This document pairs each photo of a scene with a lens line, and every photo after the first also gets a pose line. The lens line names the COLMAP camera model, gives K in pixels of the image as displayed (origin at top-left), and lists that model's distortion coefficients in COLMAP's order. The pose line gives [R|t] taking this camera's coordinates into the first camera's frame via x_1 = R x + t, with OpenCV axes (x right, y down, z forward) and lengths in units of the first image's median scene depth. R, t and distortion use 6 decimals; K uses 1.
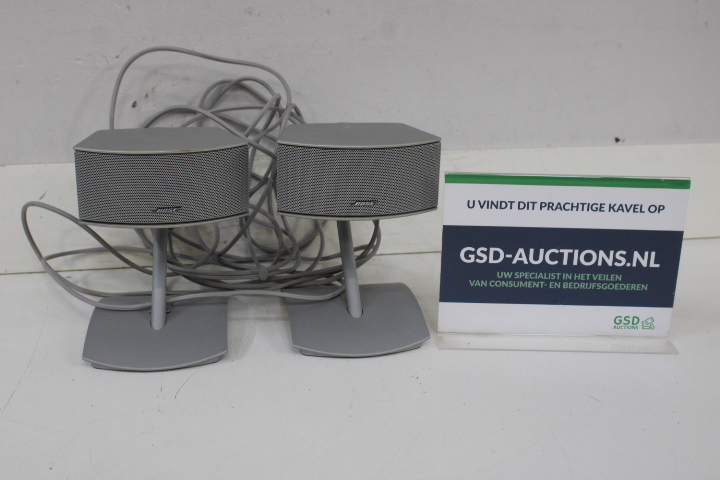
lens RADIAL K [[853.4, 0, 350.8], [0, 853.4, 230.4], [0, 0, 1]] dist [-0.036330, 0.000000]
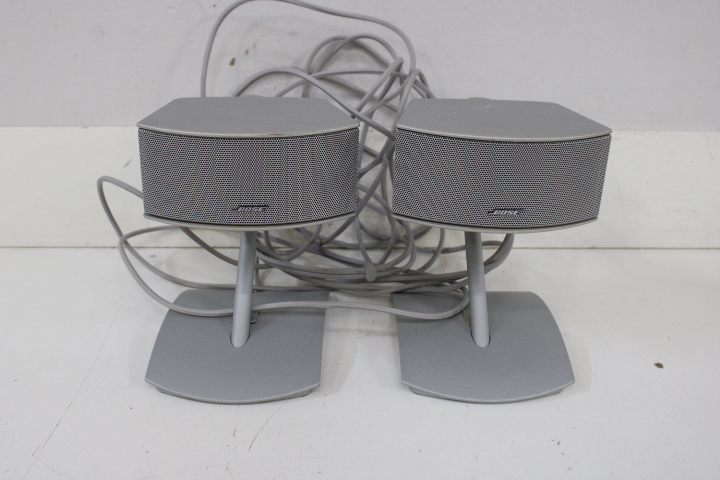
lens RADIAL K [[777.7, 0, 358.3], [0, 777.7, 235.0], [0, 0, 1]] dist [-0.062444, 0.000000]
pose [[0.990673, 0.062663, -0.120994, -0.023101], [-0.051903, 0.994578, 0.090117, -0.052310], [0.125985, -0.082997, 0.988554, 0.232315]]
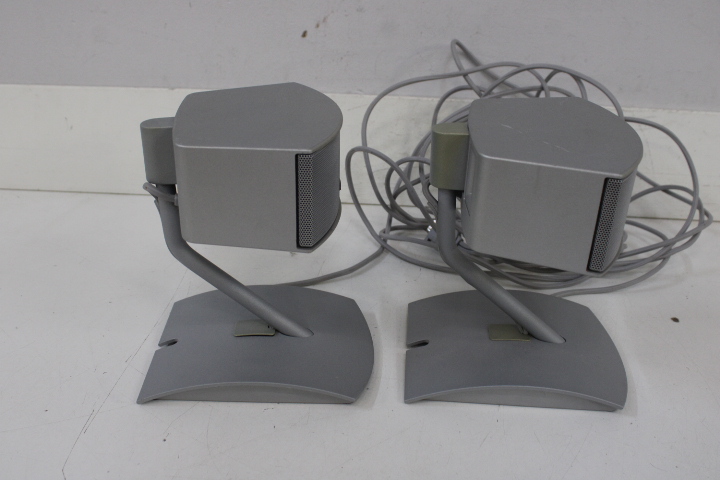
lens RADIAL K [[741.1, 0, 356.8], [0, 741.1, 241.2], [0, 0, 1]] dist [-0.070129, 0.000000]
pose [[0.976013, 0.113623, -0.185711, -0.016170], [-0.088393, 0.986350, 0.138923, -0.039373], [0.198960, -0.119175, 0.972734, 0.179816]]
